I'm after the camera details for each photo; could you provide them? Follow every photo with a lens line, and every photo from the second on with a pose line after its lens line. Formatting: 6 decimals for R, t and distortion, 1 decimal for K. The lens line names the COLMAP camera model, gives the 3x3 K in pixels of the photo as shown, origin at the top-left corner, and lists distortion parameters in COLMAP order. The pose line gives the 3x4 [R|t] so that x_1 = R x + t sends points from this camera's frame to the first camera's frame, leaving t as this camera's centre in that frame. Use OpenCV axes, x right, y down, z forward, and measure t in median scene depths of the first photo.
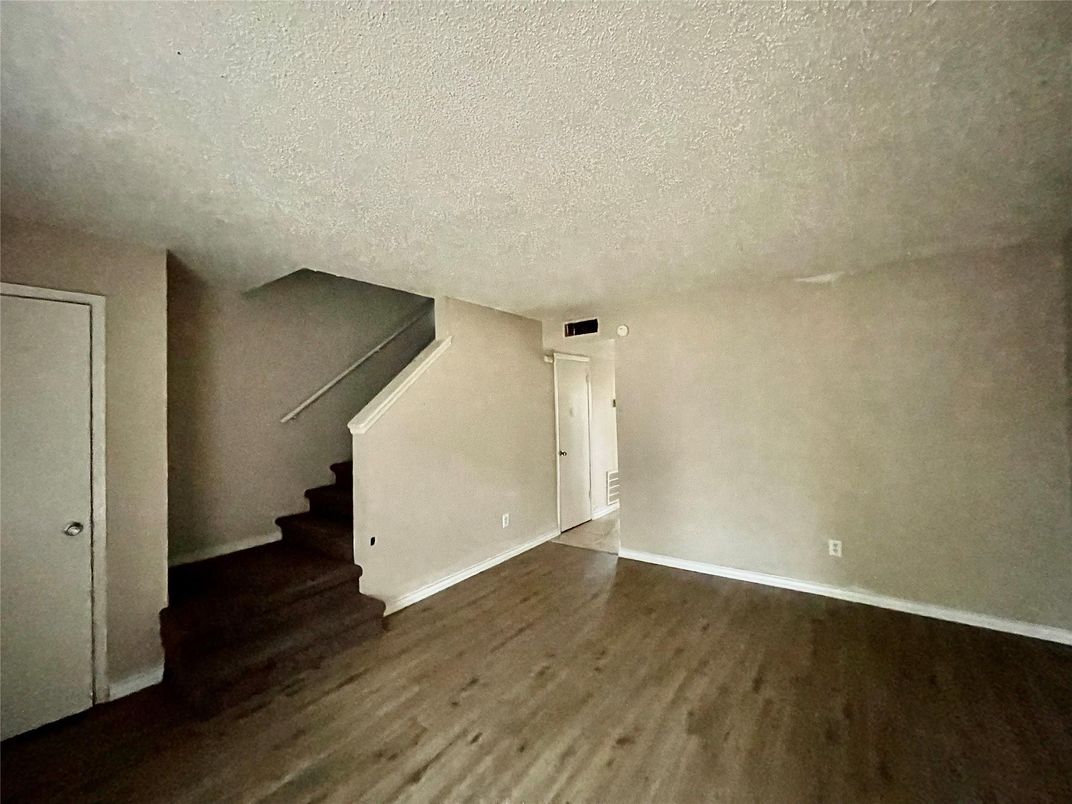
lens RADIAL K [[433.4, 0, 536.0], [0, 433.4, 402.0], [0, 0, 1]] dist [0.000938, 0.000154]
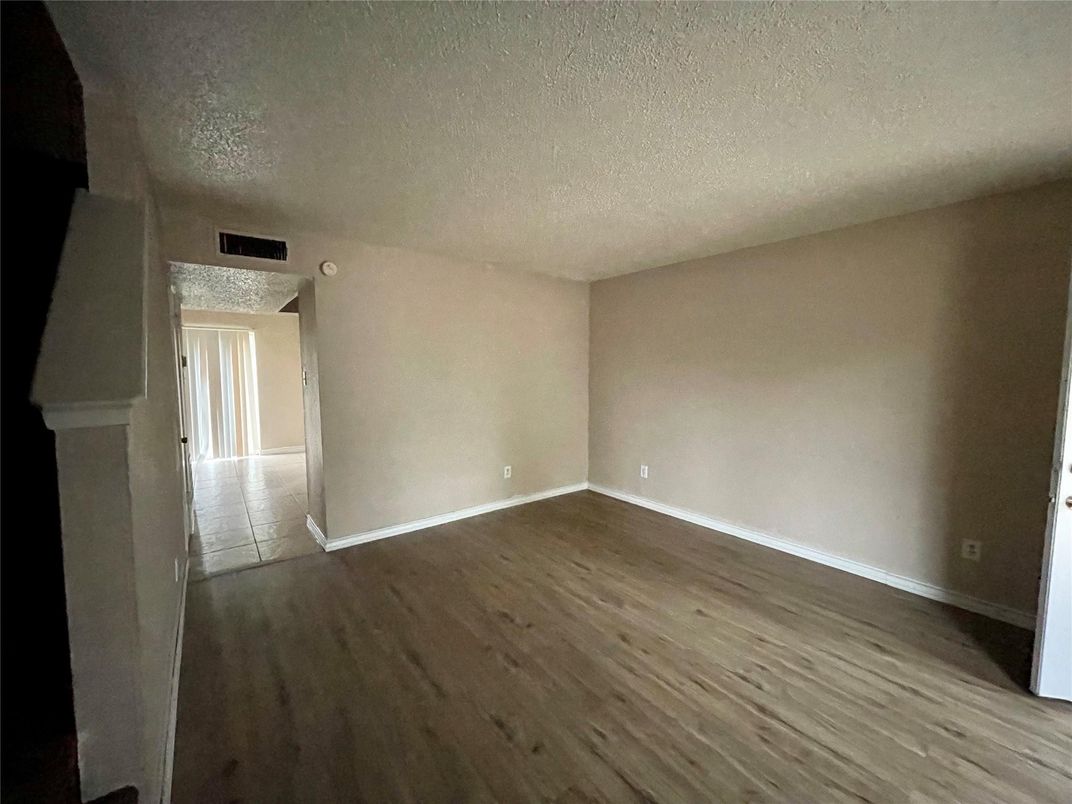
lens RADIAL K [[433.4, 0, 536.0], [0, 433.4, 402.0], [0, 0, 1]] dist [0.000938, 0.000154]
pose [[0.294918, -0.059359, 0.953677, -0.842354], [-0.012905, 0.997730, 0.066092, 0.037421], [-0.955435, -0.031799, 0.293483, 0.765319]]
